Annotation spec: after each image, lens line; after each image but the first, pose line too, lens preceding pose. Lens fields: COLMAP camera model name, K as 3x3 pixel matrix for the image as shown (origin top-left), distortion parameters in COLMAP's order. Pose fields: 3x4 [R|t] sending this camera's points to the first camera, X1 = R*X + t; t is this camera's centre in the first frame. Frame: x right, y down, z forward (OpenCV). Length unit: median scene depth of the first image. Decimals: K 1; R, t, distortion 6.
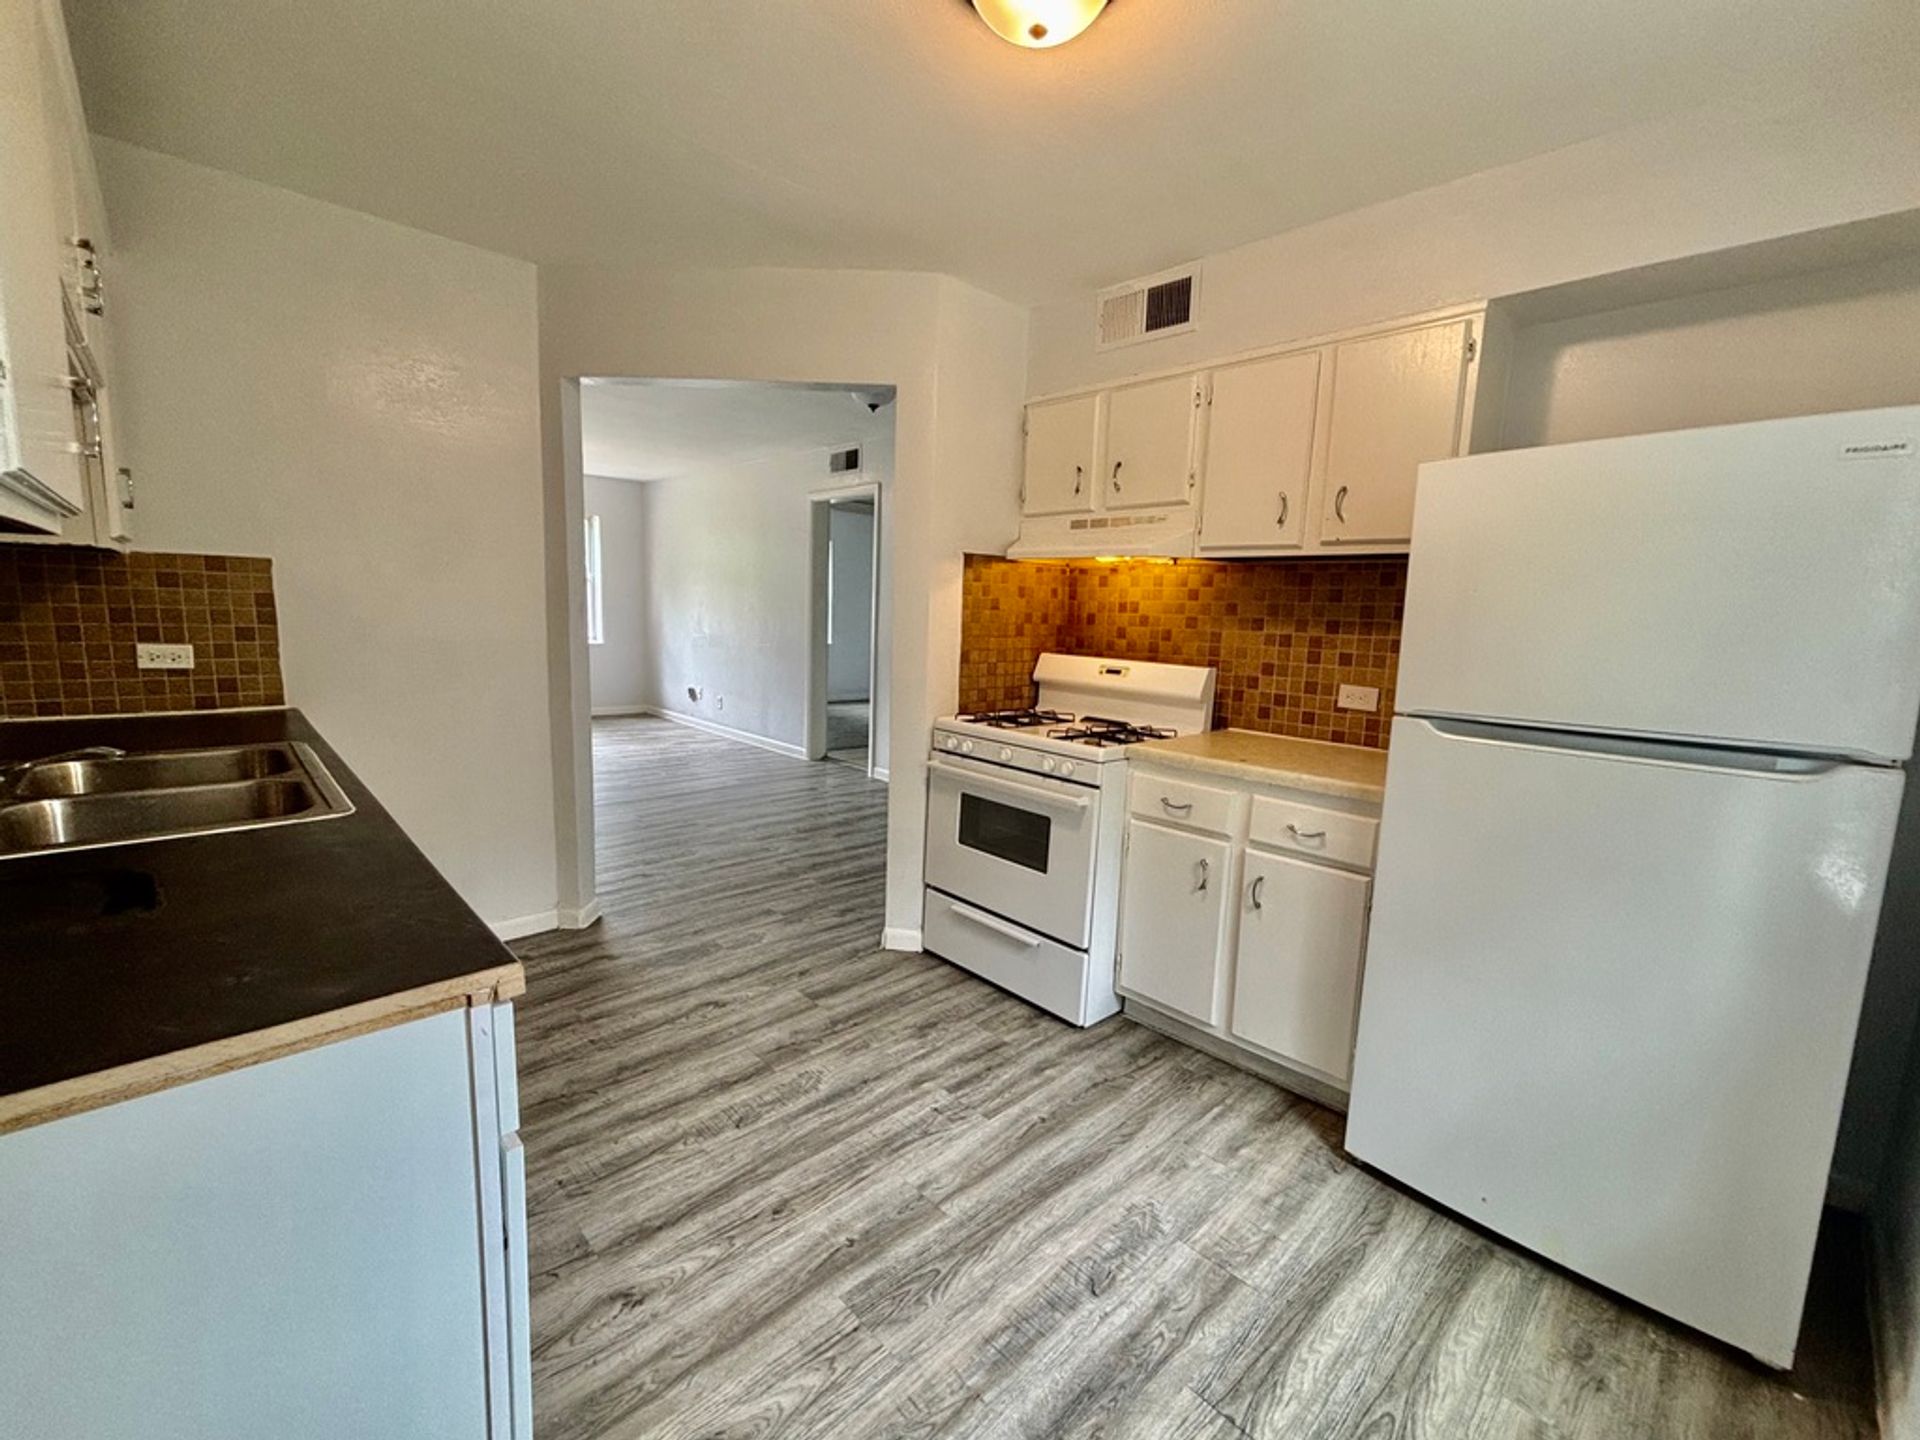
lens RADIAL K [[799.9, 0, 953.1], [0, 799.9, 718.3], [0, 0, 1]] dist [0.020741, 0.000181]
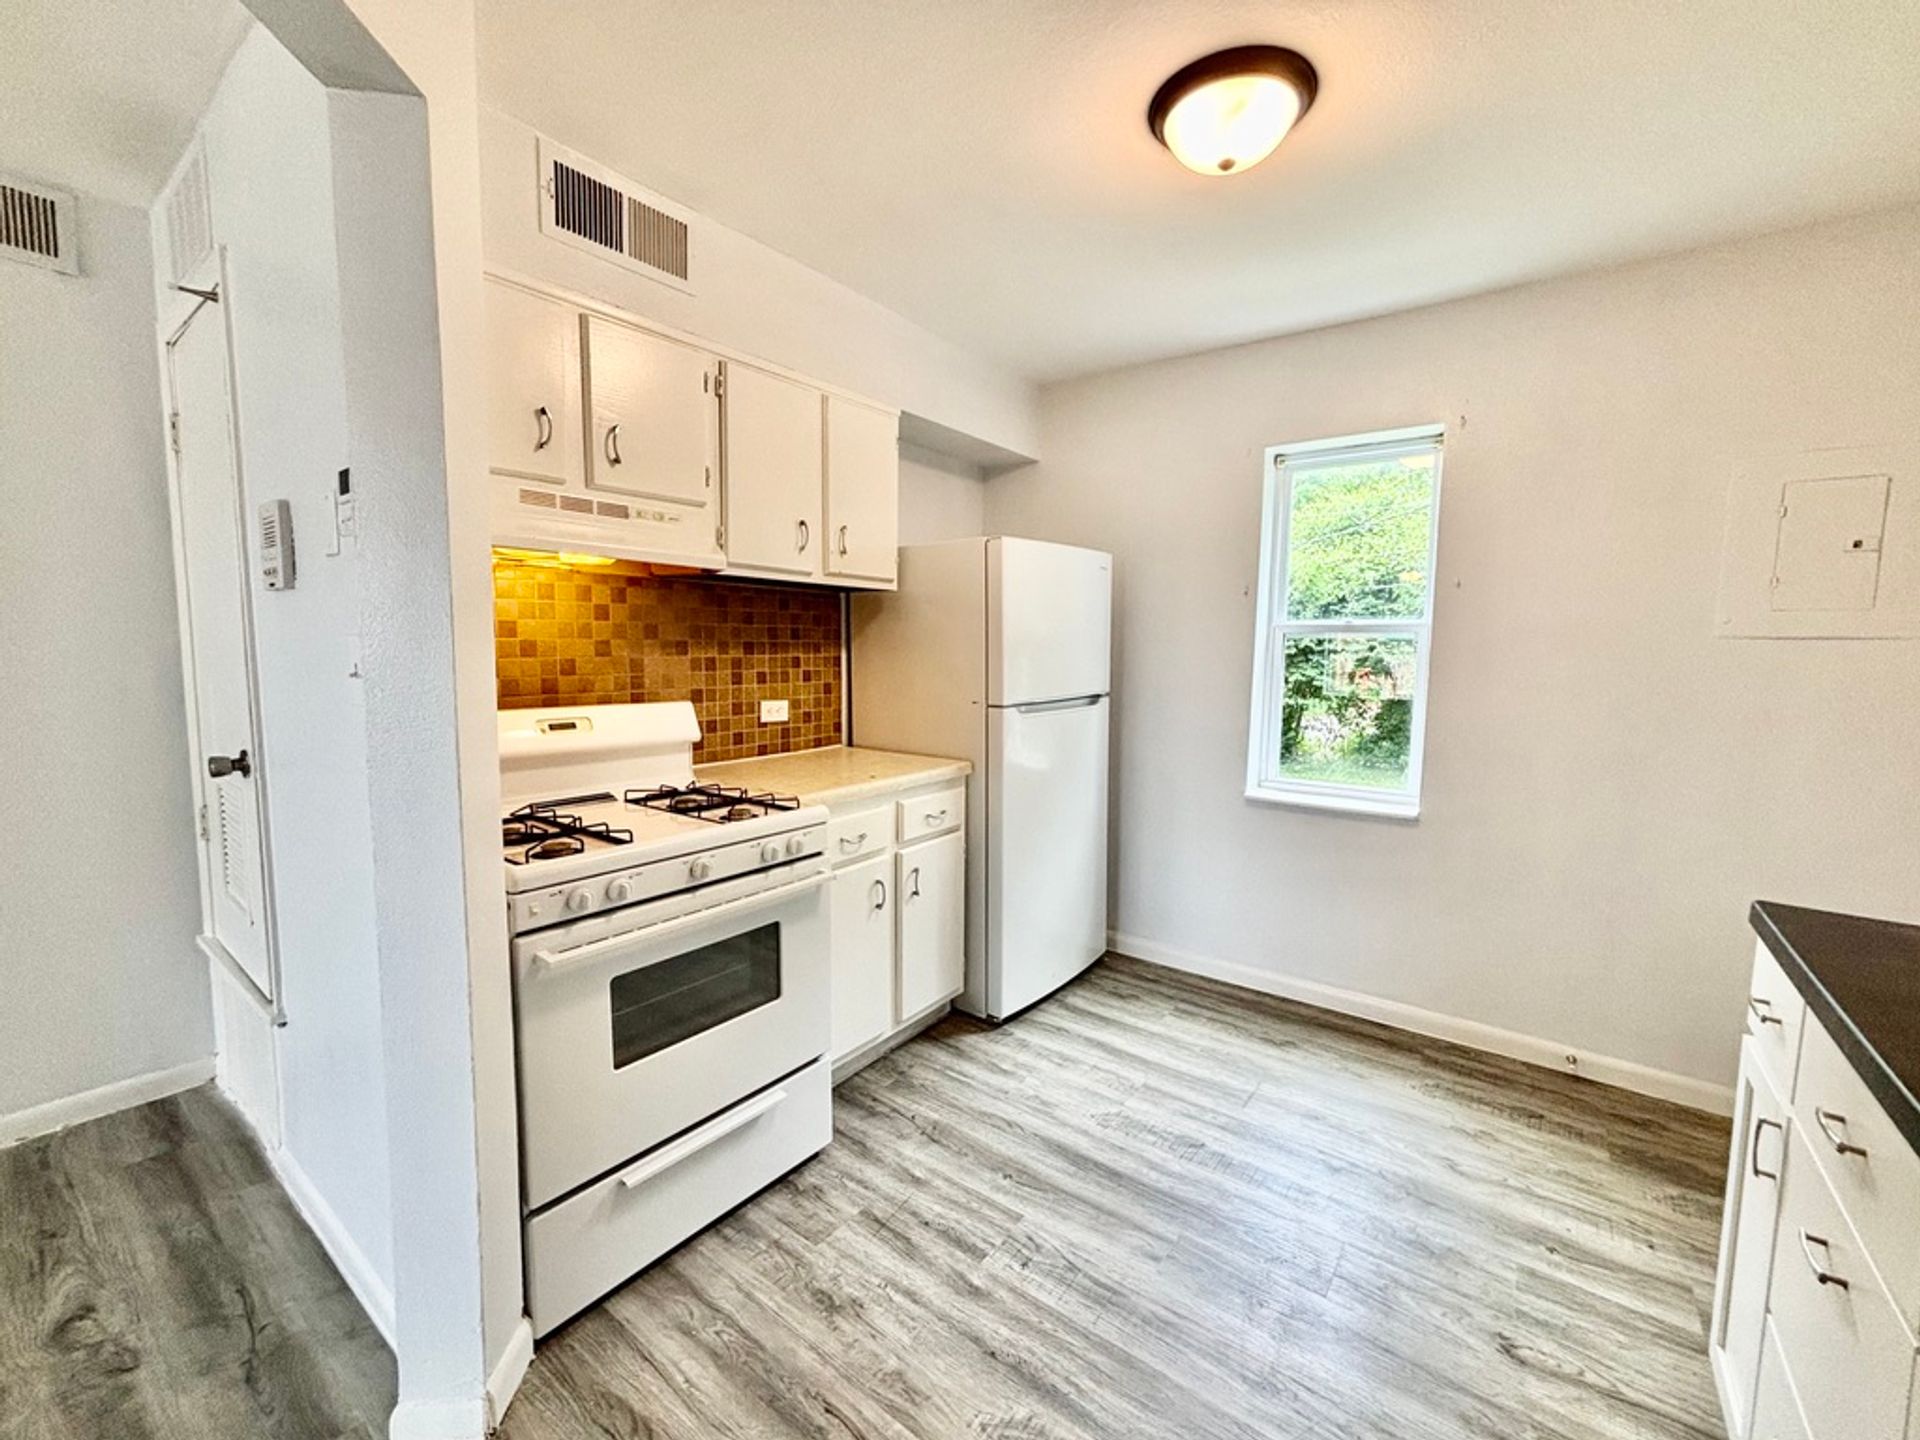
lens RADIAL K [[799.9, 0, 957.2], [0, 799.9, 721.7], [0, 0, 1]] dist [0.020741, 0.000181]
pose [[-0.165414, -0.138232, 0.976489, -0.670350], [0.111822, 0.981115, 0.157829, -0.172898], [-0.979864, 0.135300, -0.146832, 1.018623]]
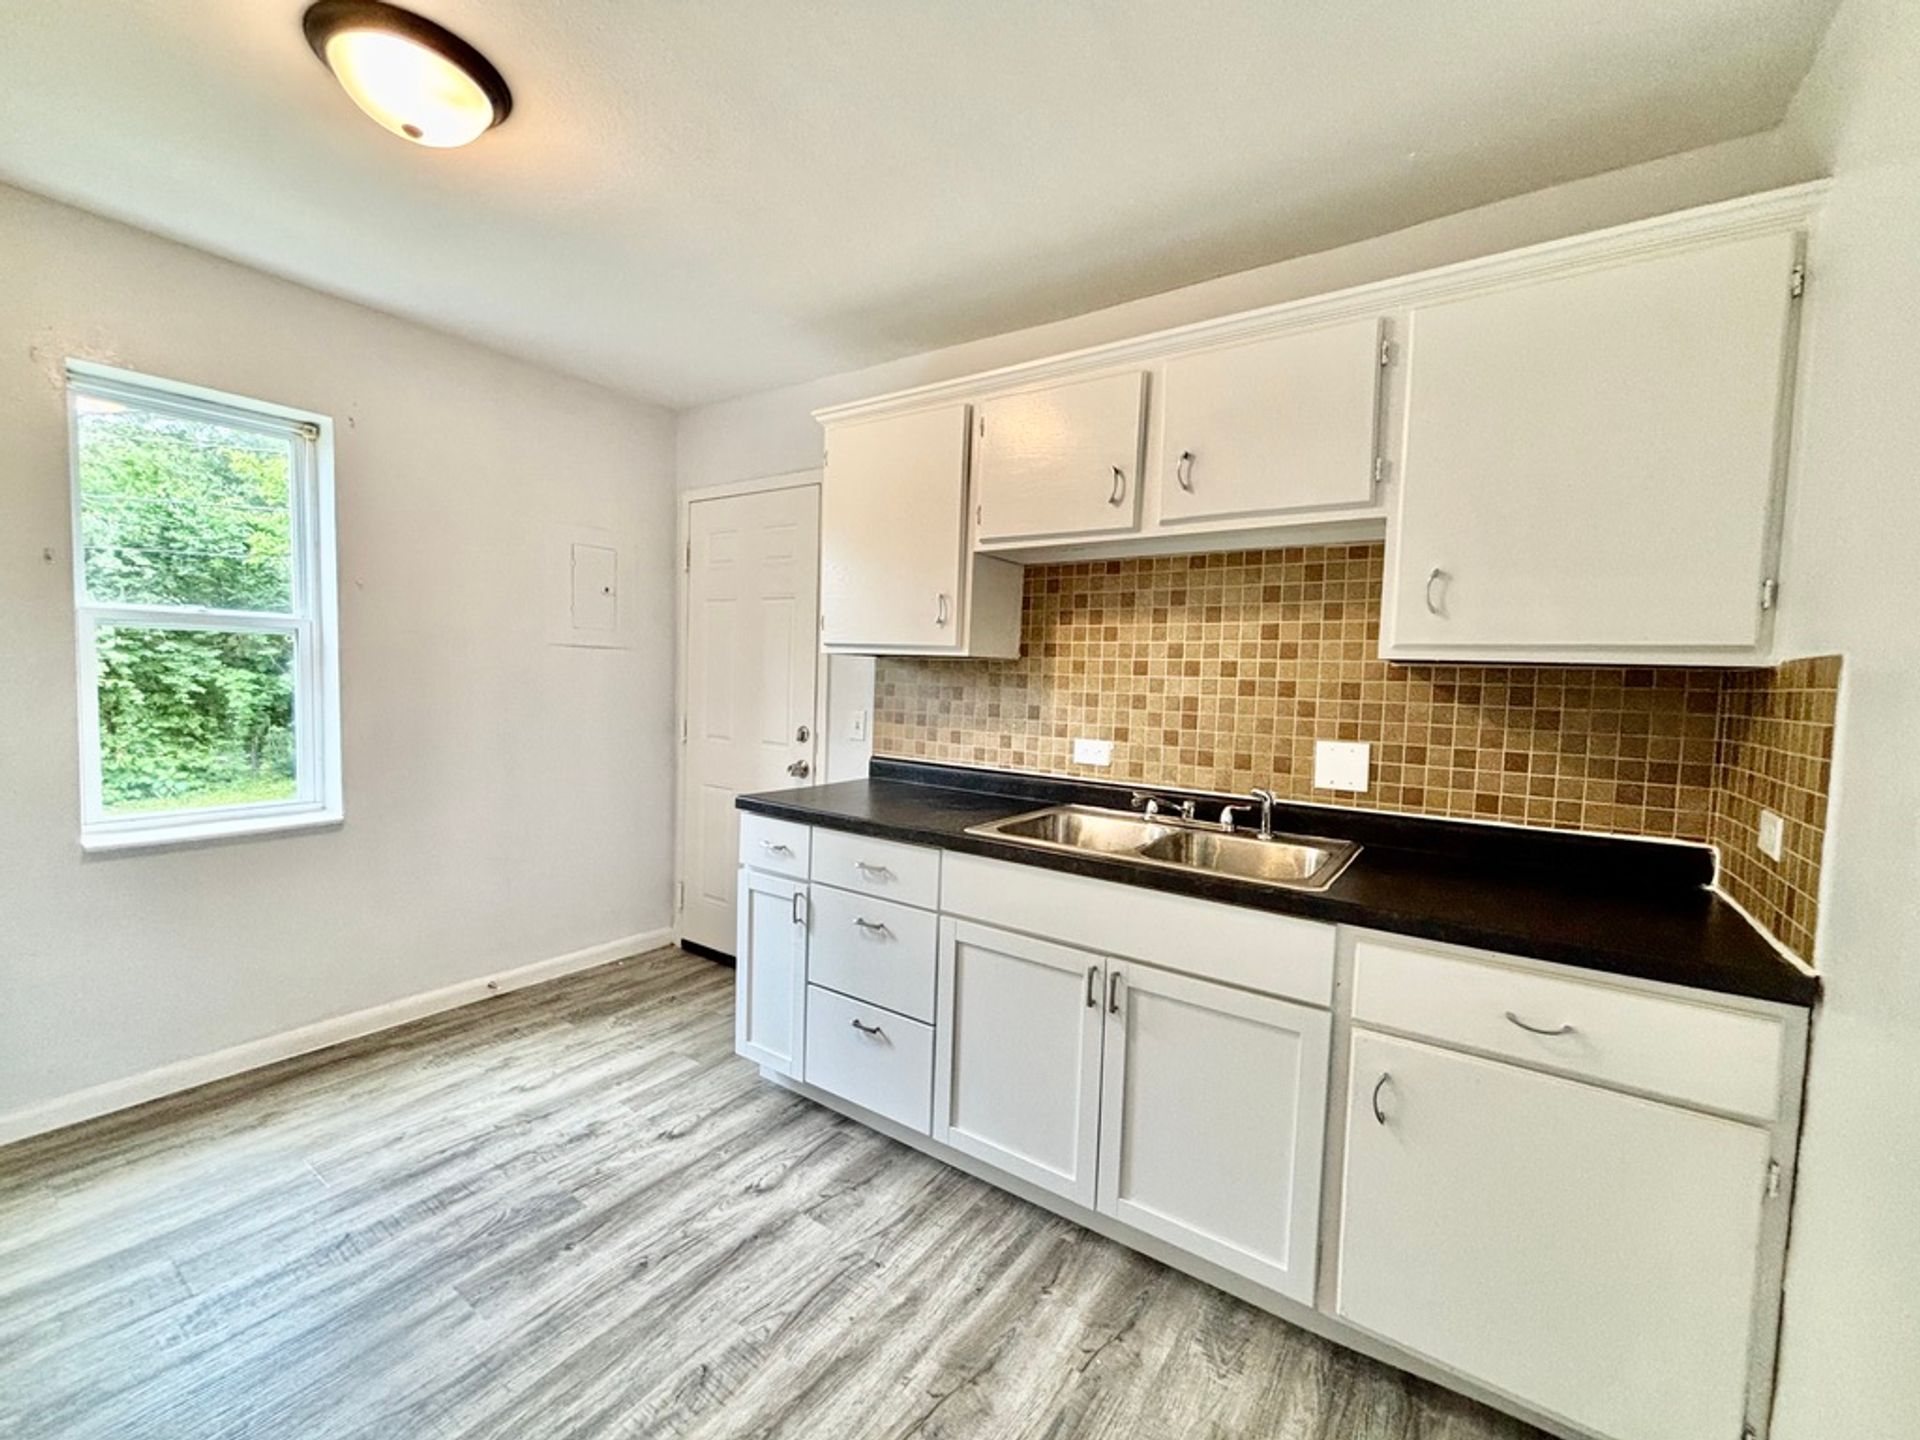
lens RADIAL K [[799.9, 0, 958.5], [0, 799.9, 717.6], [0, 0, 1]] dist [0.020741, 0.000181]
pose [[-0.978356, -0.059149, -0.198294, -0.273475], [-0.095526, 0.979157, 0.179237, -0.206771], [0.183560, 0.194300, -0.963615, 1.443737]]
